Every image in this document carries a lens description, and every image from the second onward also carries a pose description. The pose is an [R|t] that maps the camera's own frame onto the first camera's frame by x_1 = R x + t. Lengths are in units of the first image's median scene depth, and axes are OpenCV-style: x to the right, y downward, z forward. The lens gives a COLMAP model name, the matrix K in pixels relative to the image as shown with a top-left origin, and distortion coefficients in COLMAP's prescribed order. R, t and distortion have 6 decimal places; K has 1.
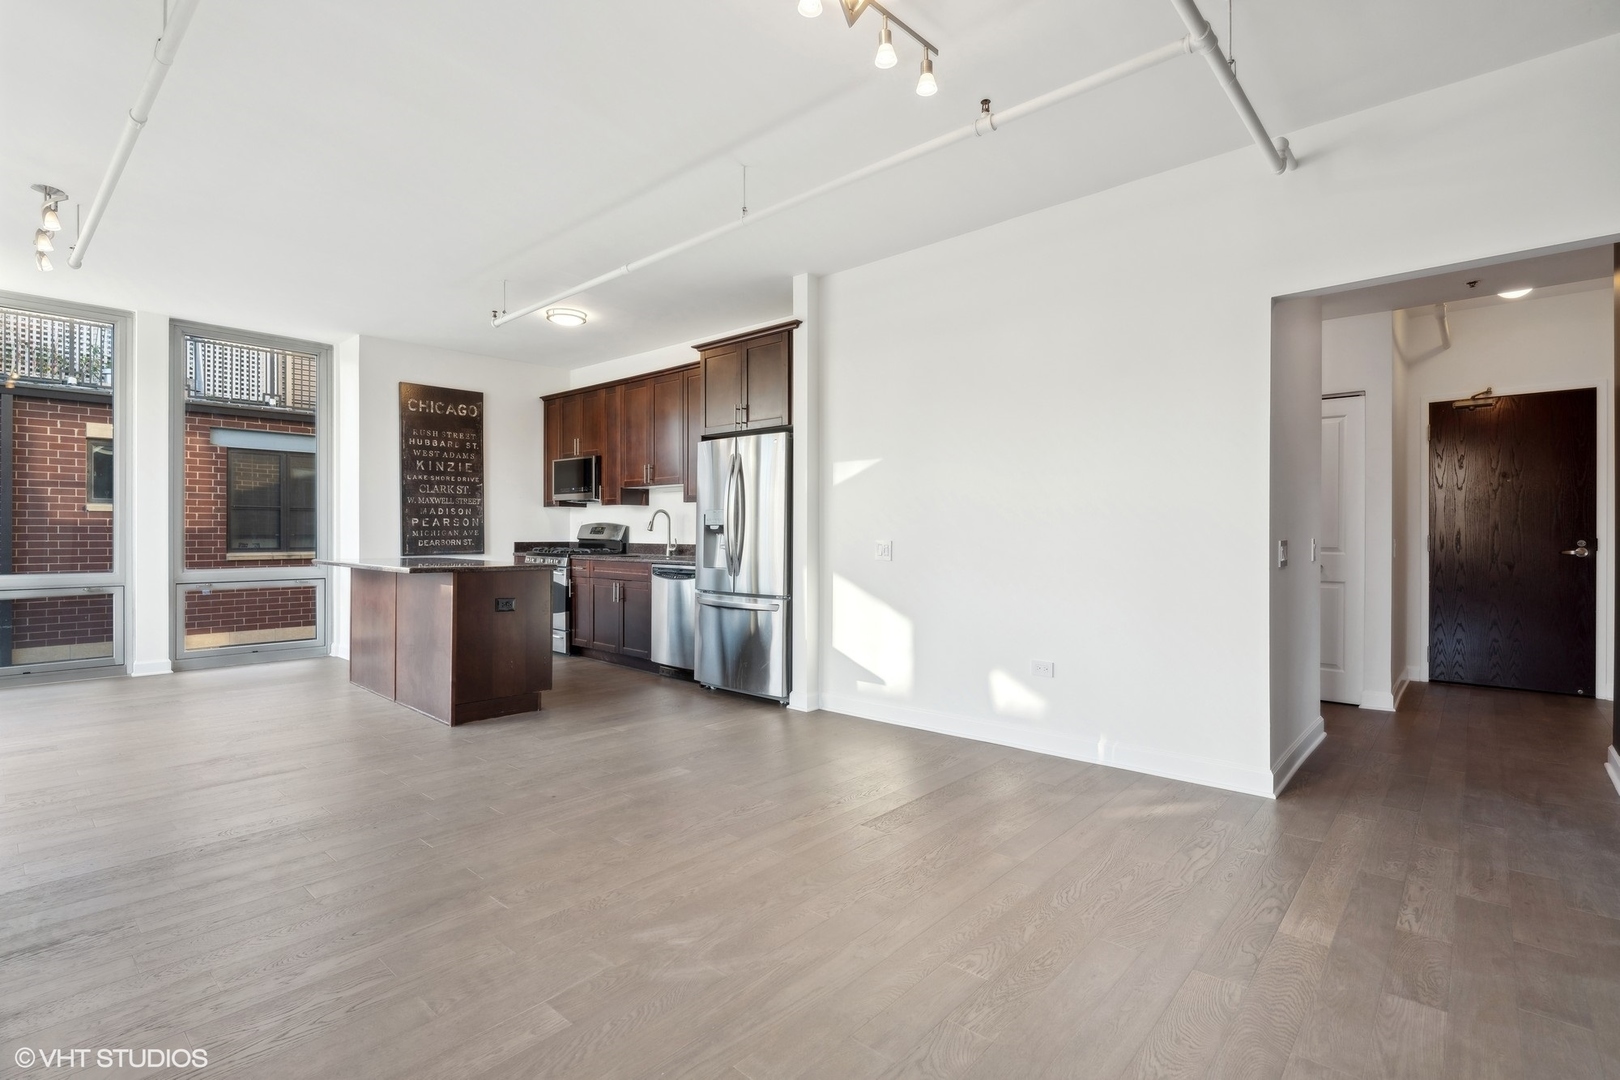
lens RADIAL K [[751.0, 0, 746.3], [0, 751.0, 538.5], [0, 0, 1]] dist [0.000175, 0.000071]
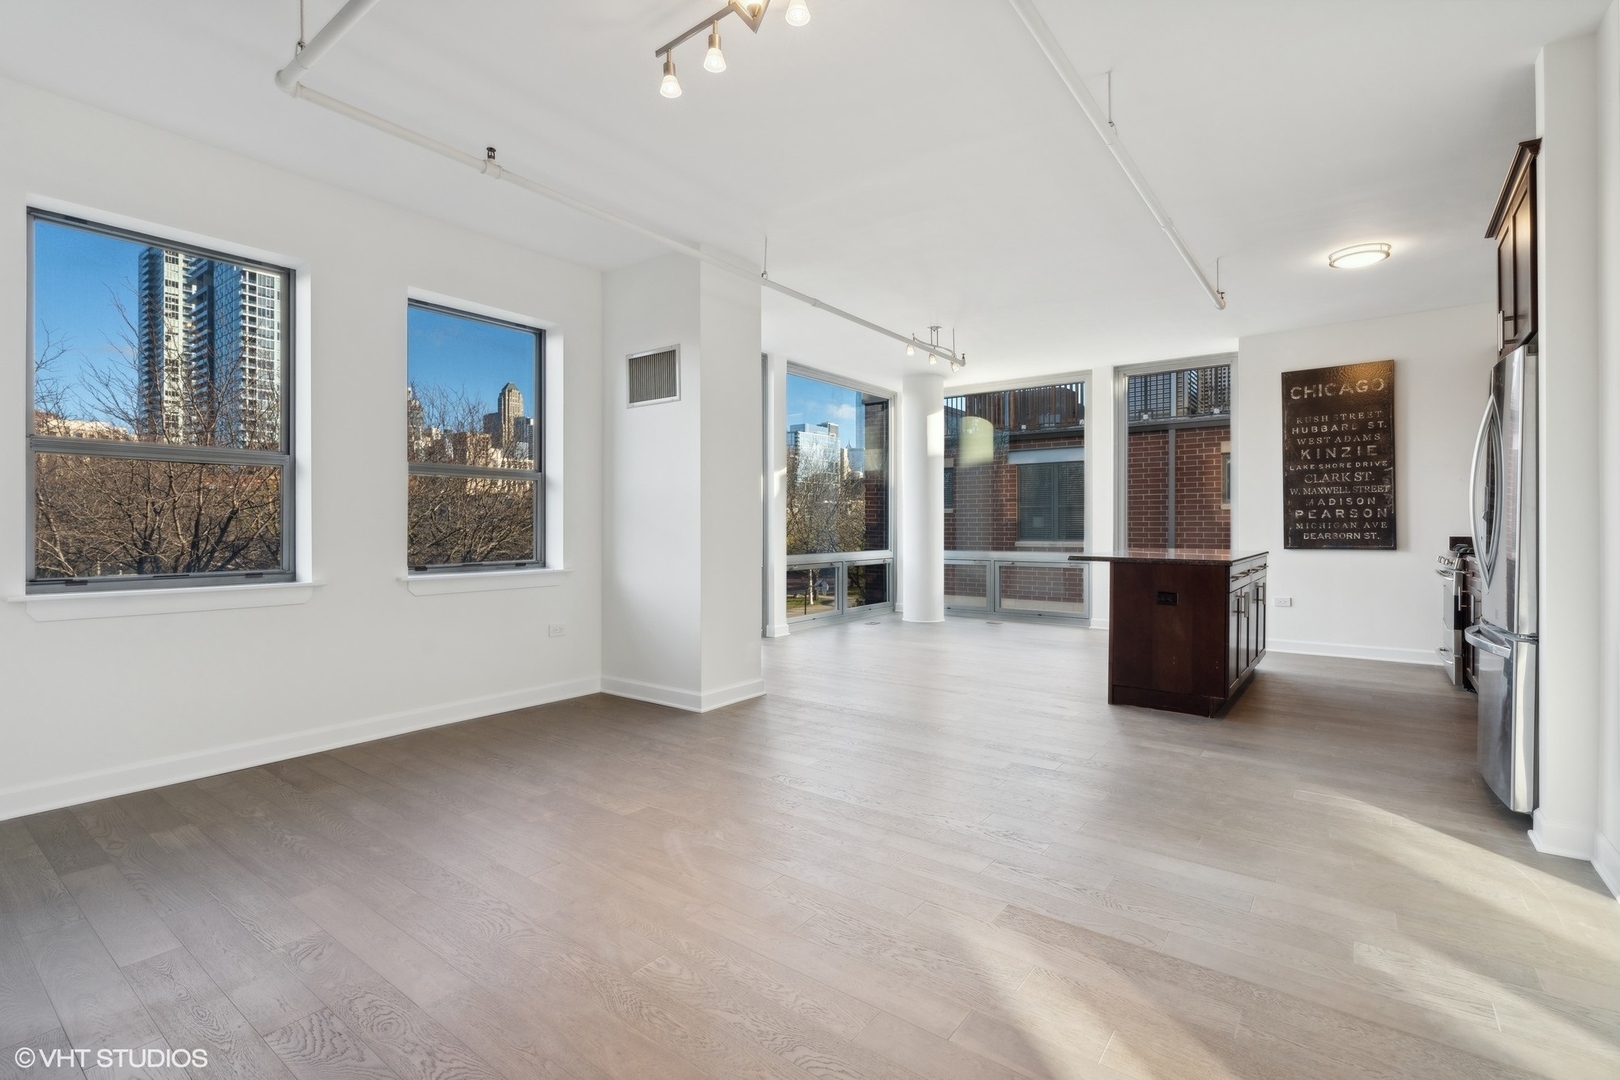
lens RADIAL K [[672.3, 0, 837.2], [0, 672.3, 524.5], [0, 0, 1]] dist [0.001394, 0.000217]
pose [[0.185965, -0.005335, -0.982542, 0.288495], [-0.004817, 0.999968, -0.006341, -0.000403], [0.982545, 0.005912, 0.185933, 0.253617]]
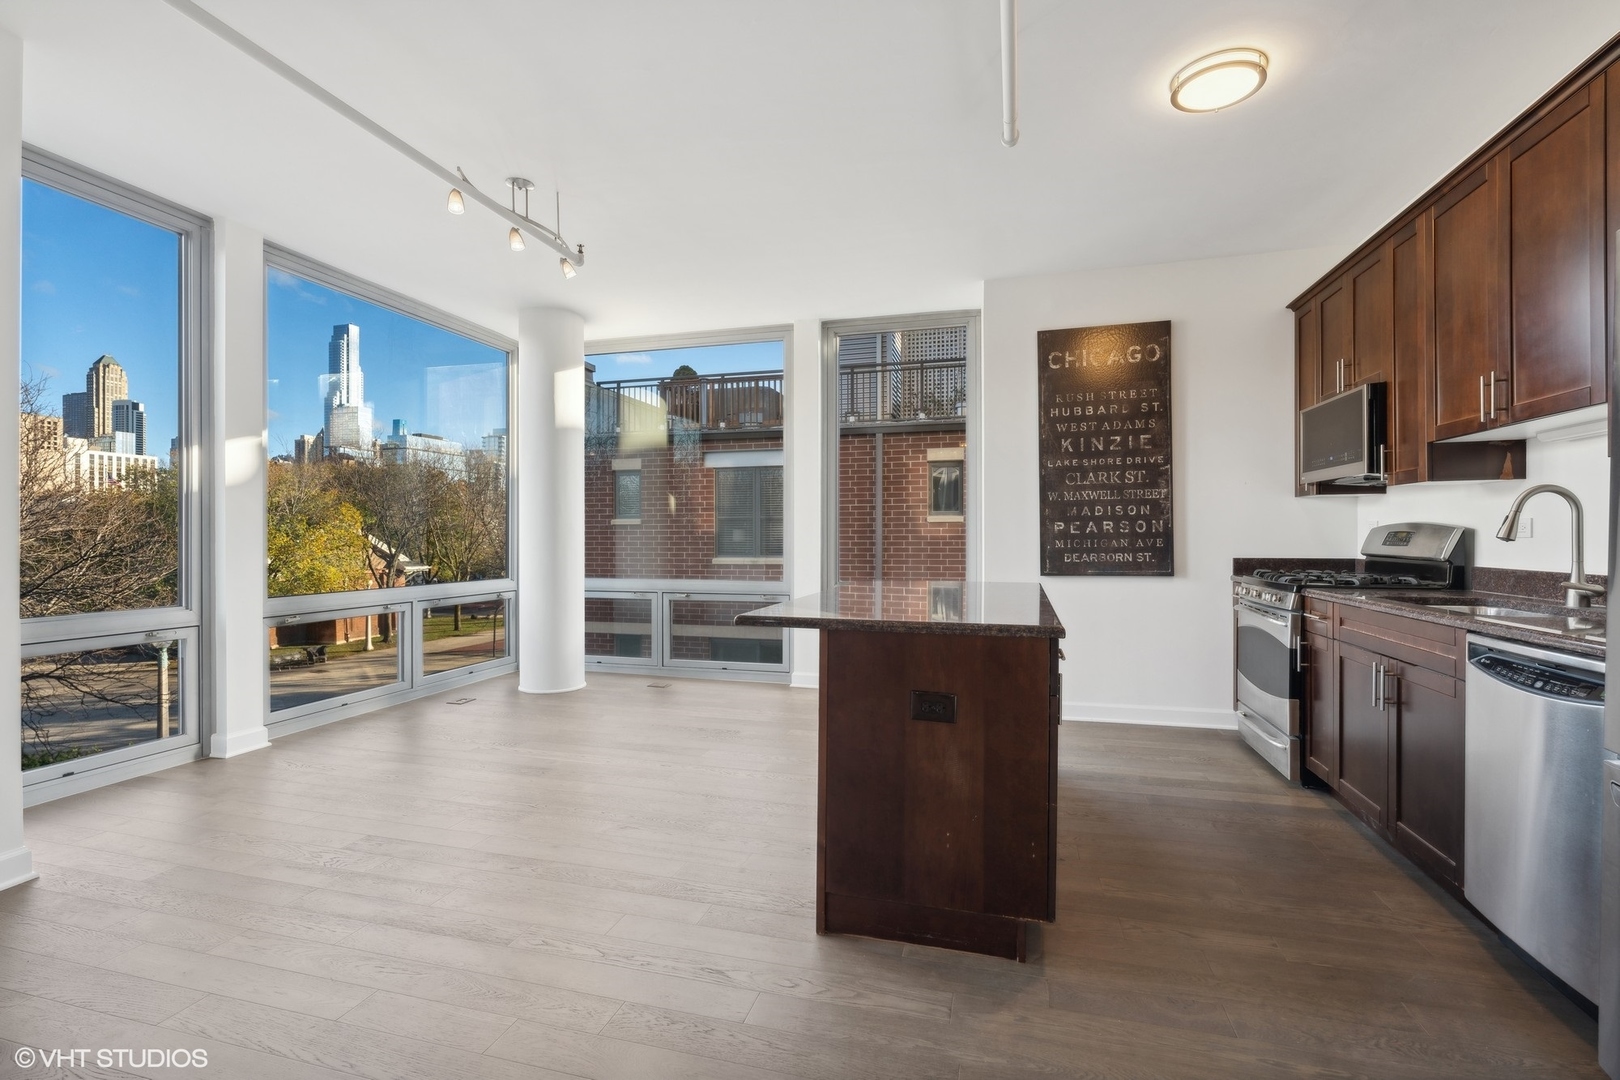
lens RADIAL K [[720.3, 0, 780.2], [0, 720.3, 537.0], [0, 0, 1]] dist [-0.000058, 0.000273]
pose [[0.500656, -0.005020, -0.865632, 0.007595], [-0.003274, 0.999965, -0.007693, -0.006975], [0.865640, 0.006686, 0.500622, 0.432126]]
